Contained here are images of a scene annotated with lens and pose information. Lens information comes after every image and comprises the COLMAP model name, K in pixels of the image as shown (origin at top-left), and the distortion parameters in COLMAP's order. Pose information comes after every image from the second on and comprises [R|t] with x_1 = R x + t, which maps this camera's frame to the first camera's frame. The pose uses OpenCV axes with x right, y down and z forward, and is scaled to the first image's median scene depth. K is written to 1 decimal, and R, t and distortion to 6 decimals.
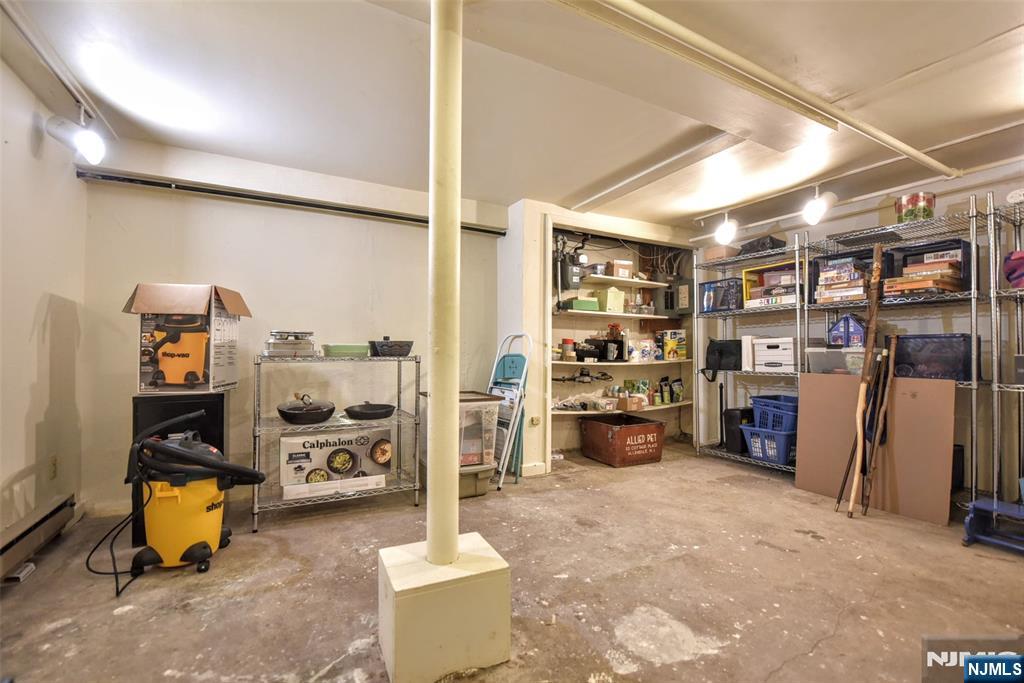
lens RADIAL K [[443.1, 0, 510.3], [0, 443.1, 345.9], [0, 0, 1]] dist [-0.004465, -0.000552]
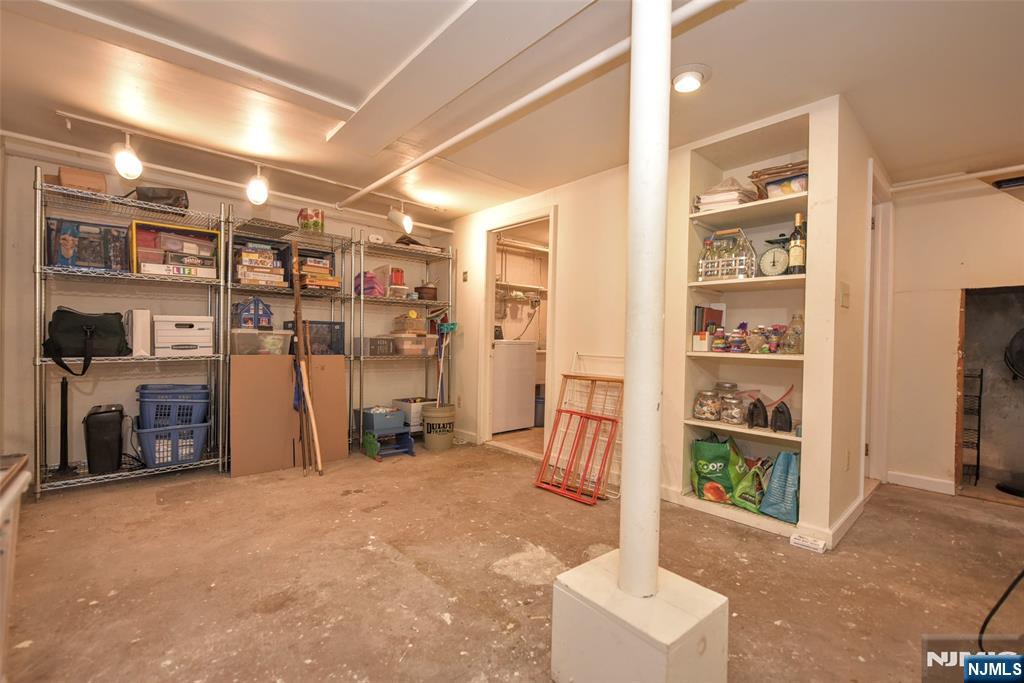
lens RADIAL K [[450.1, 0, 509.2], [0, 450.1, 344.4], [0, 0, 1]] dist [-0.005618, -0.000571]
pose [[-0.242151, -0.016906, 0.970091, -0.441863], [-0.031510, 0.999458, 0.009552, 0.011216], [-0.969727, -0.028254, -0.242553, 0.709452]]
